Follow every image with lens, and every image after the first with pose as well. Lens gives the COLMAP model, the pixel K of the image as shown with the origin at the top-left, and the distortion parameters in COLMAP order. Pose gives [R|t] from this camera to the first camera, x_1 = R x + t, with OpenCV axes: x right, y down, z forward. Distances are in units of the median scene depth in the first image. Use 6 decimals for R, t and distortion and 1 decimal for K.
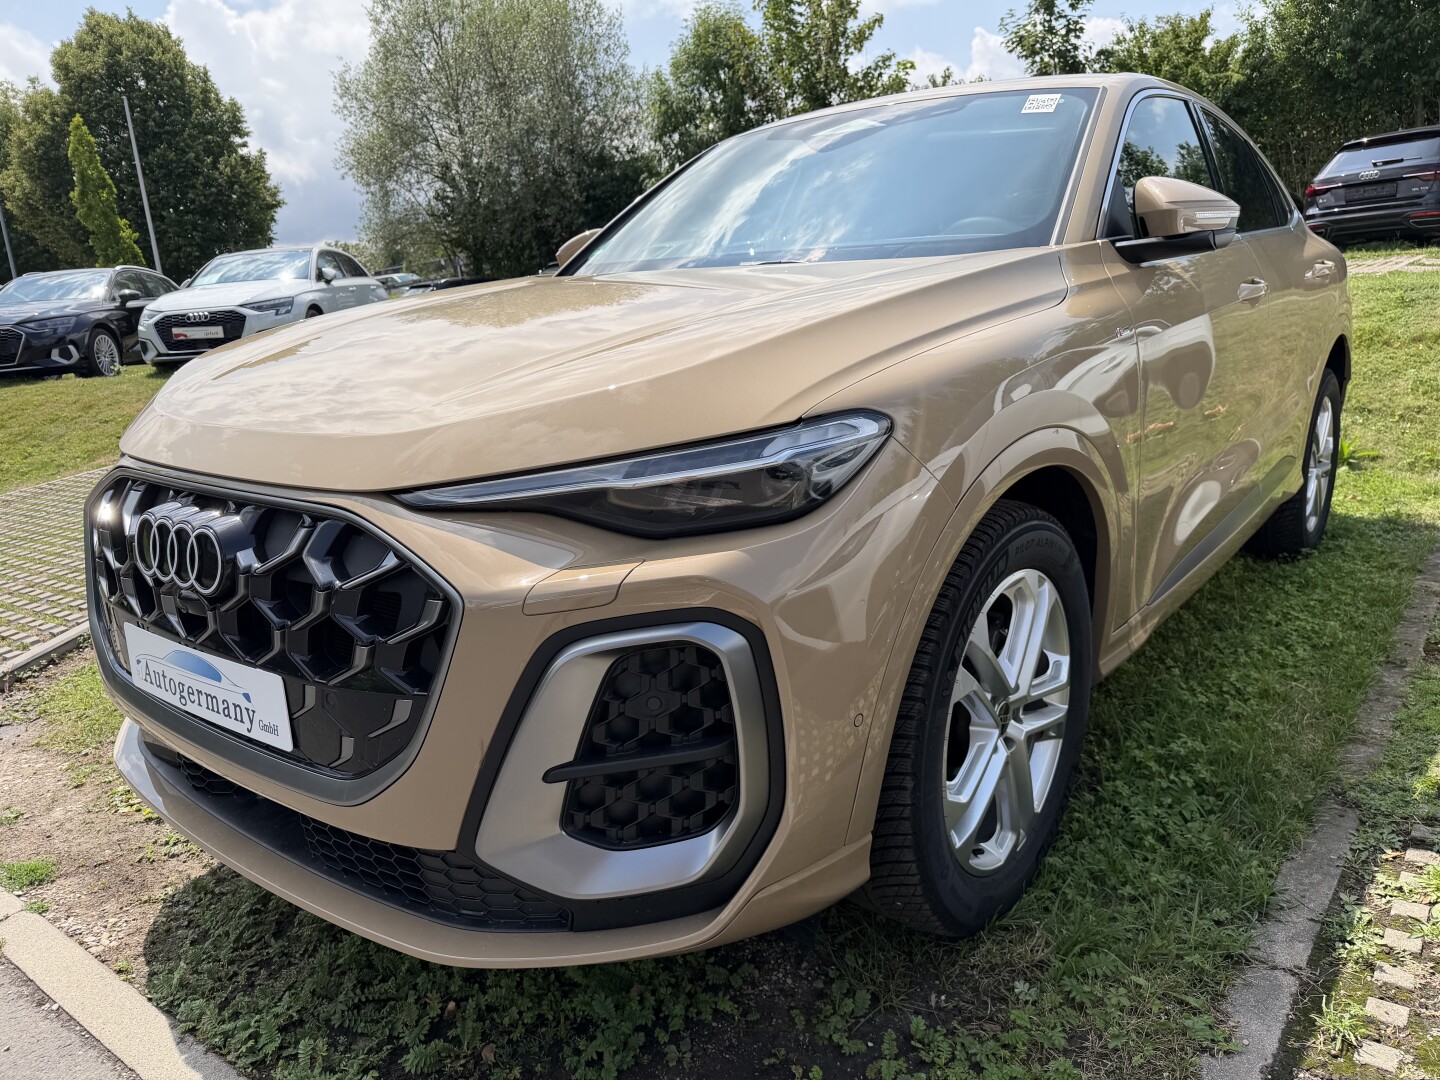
lens RADIAL K [[1027.8, 0, 720.0], [0, 1027.8, 540.0], [0, 0, 1]] dist [0.056964, -0.078063]
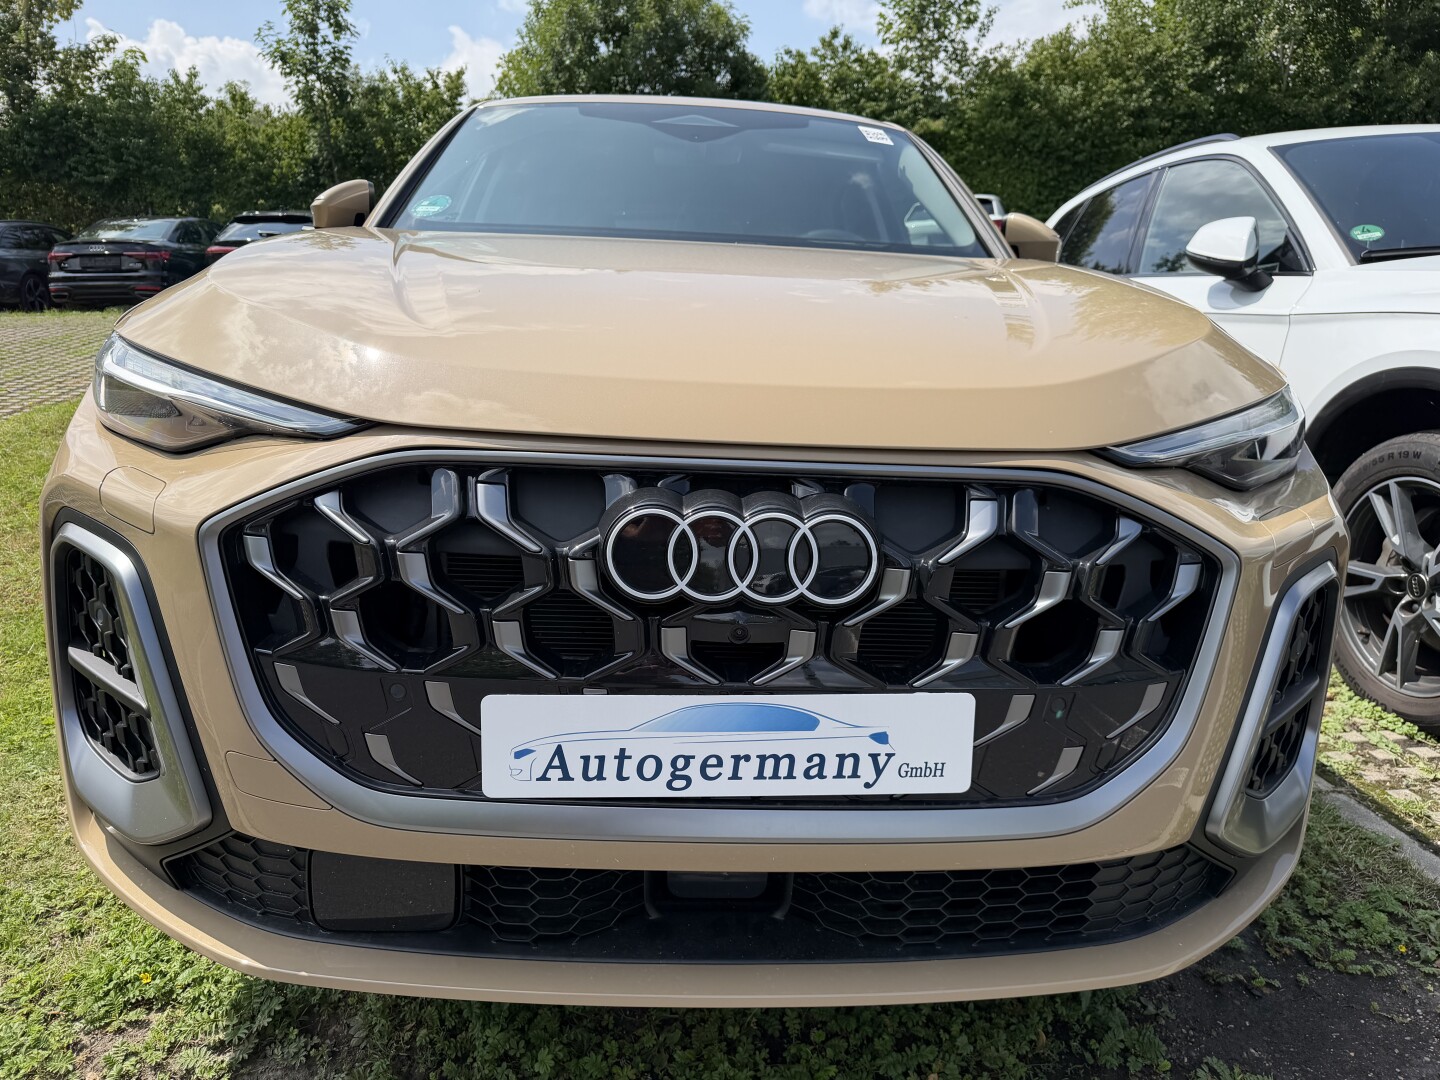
lens RADIAL K [[1036.4, 0, 704.0], [0, 1036.4, 533.9], [0, 0, 1]] dist [0.030192, -0.038705]
pose [[0.750666, -0.063870, 0.657587, -0.521892], [0.088484, 0.996069, -0.004262, -0.001415], [-0.654730, 0.061385, 0.753367, 0.258812]]
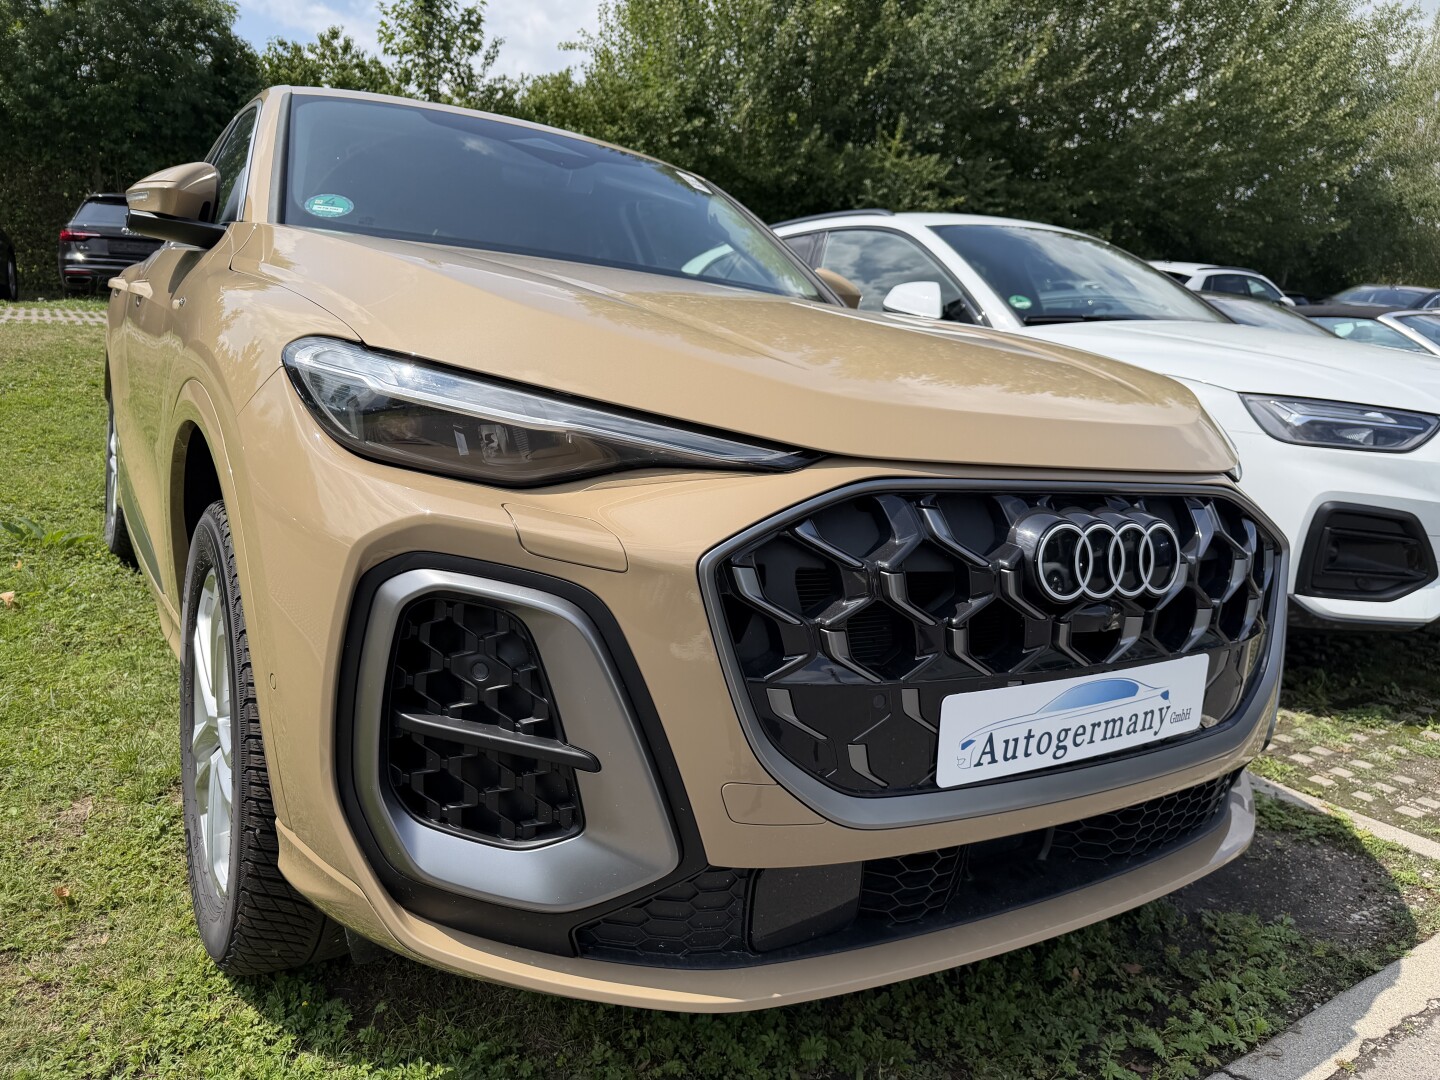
lens RADIAL K [[1057.1, 0, 726.1], [0, 1057.1, 545.3], [0, 0, 1]] dist [-0.002748, -0.003245]
pose [[0.326617, -0.080826, 0.941694, -0.759798], [0.129058, 0.990819, 0.040280, -0.040368], [-0.936304, 0.108377, 0.334050, 0.526114]]
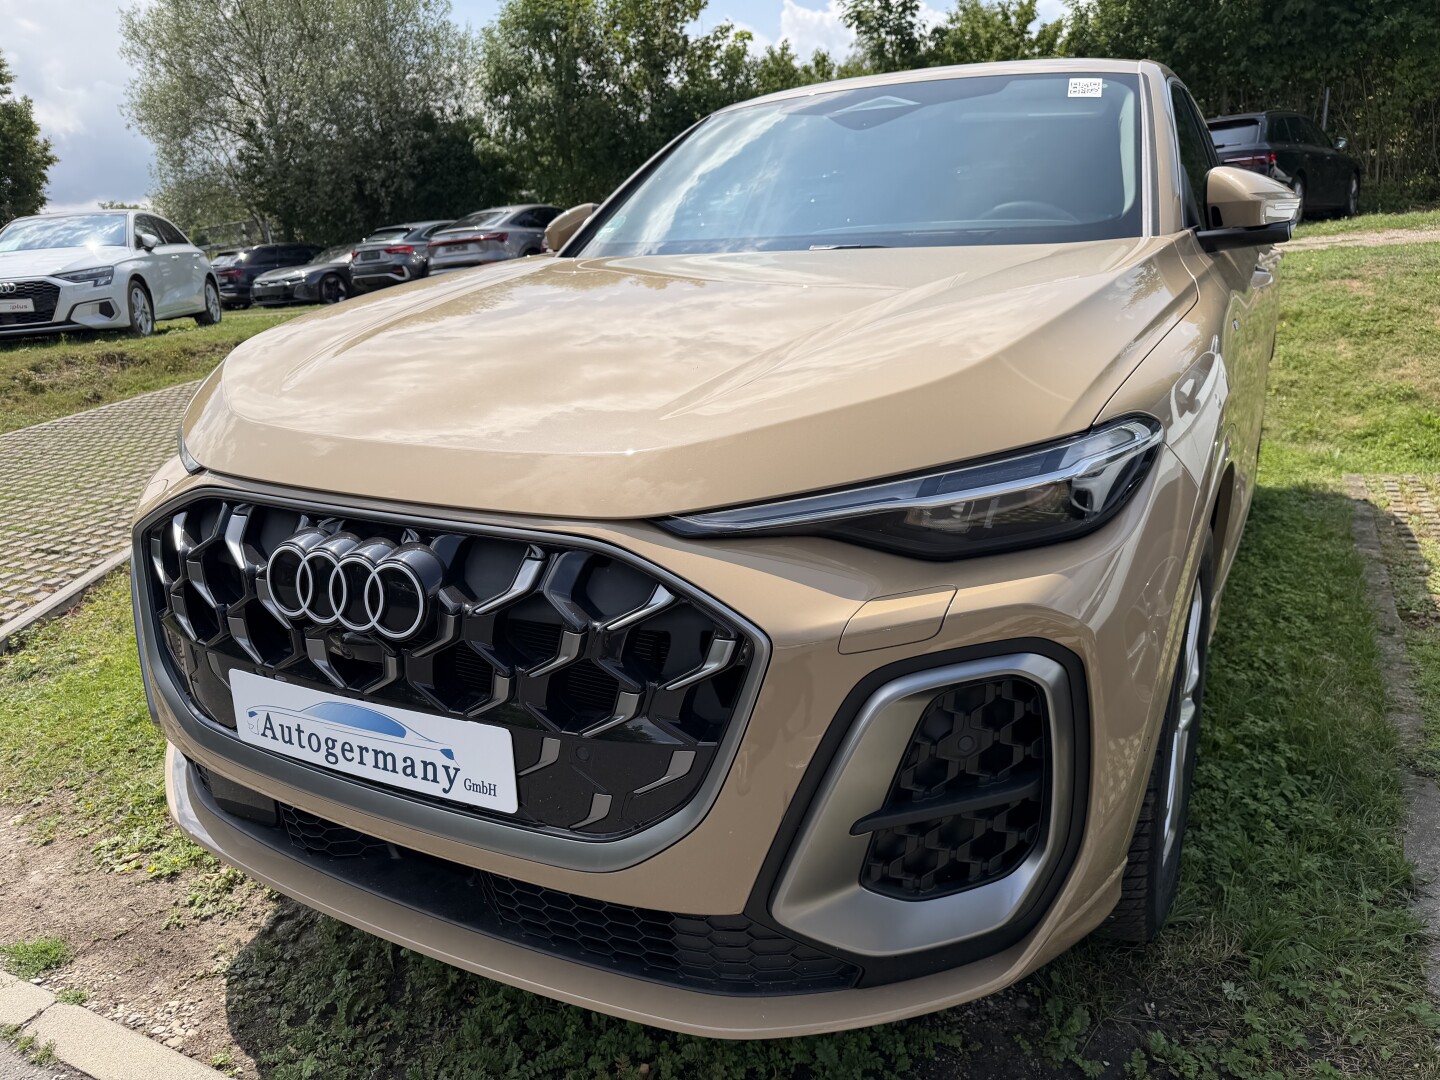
lens RADIAL K [[1034.4, 0, 712.1], [0, 1034.4, 543.6], [0, 0, 1]] dist [0.033507, -0.046079]
pose [[0.986870, -0.034041, 0.157889, -0.185964], [0.029403, 0.999067, 0.031623, -0.023441], [-0.158818, -0.026566, 0.986950, 0.054166]]
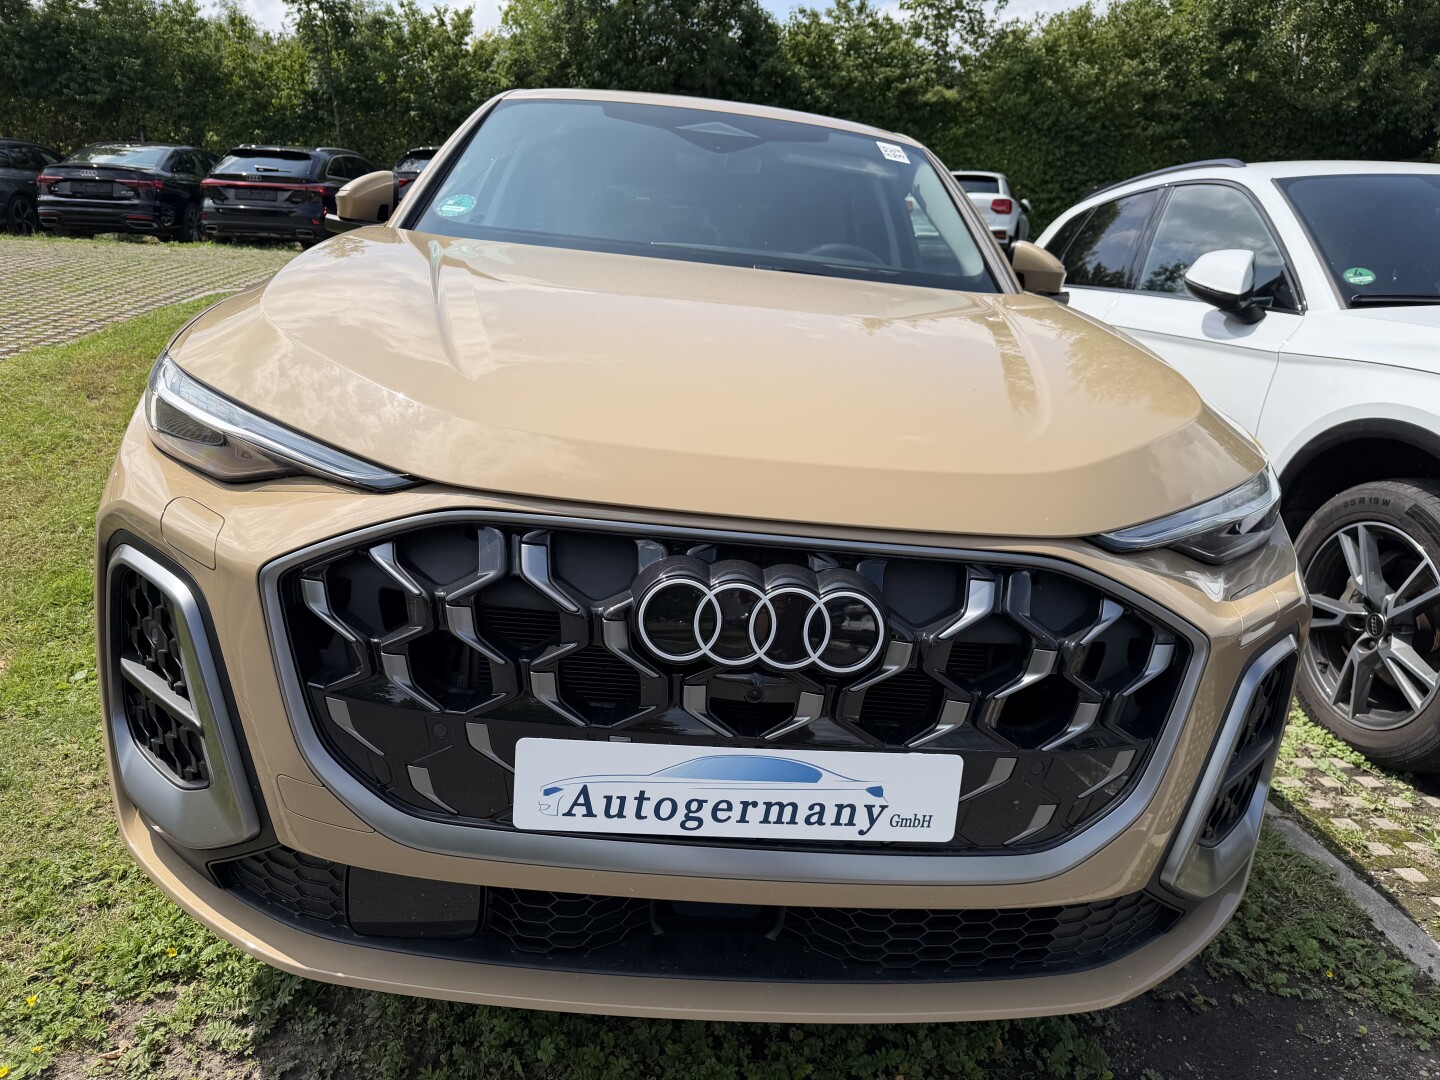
lens RADIAL K [[1034.4, 0, 712.1], [0, 1034.4, 543.6], [0, 0, 1]] dist [0.033507, -0.046079]
pose [[0.738147, -0.058295, 0.672117, -0.552983], [0.034385, 0.998216, 0.048815, -0.045474], [-0.673763, -0.012922, 0.738834, 0.243559]]
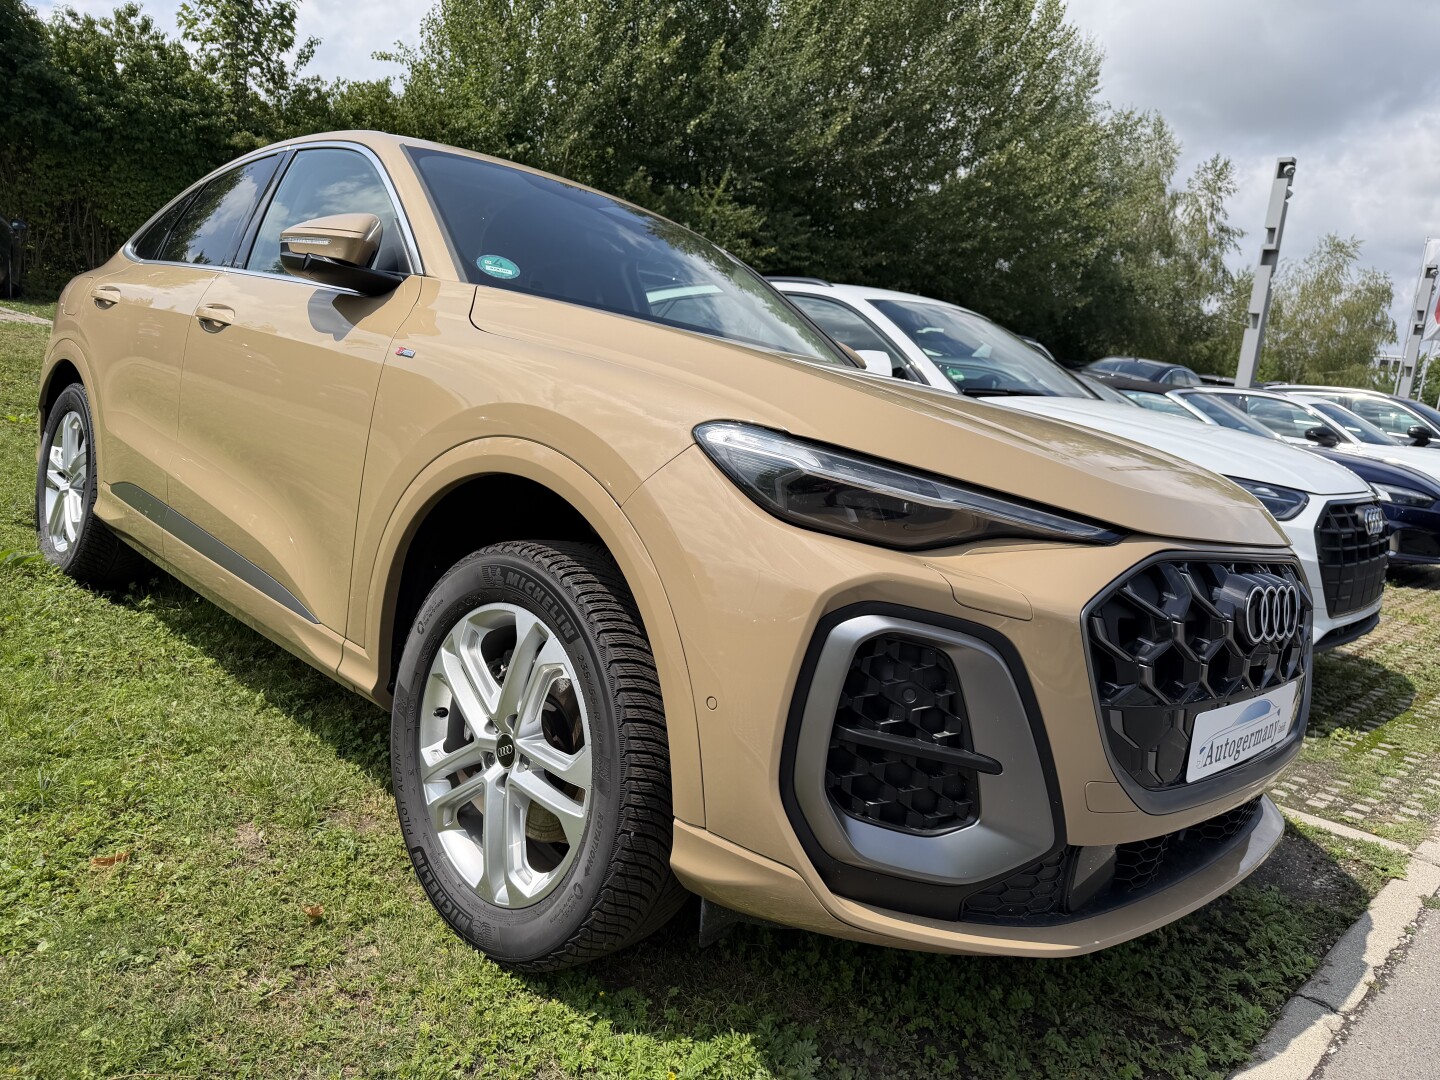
lens RADIAL K [[1041.6, 0, 743.8], [0, 1041.6, 547.8], [0, 0, 1]] dist [0.036469, -0.046733]
pose [[0.102380, -0.053908, 0.993284, -0.919828], [0.093869, 0.994598, 0.044304, -0.089046], [-0.990306, 0.088703, 0.106887, 0.764022]]
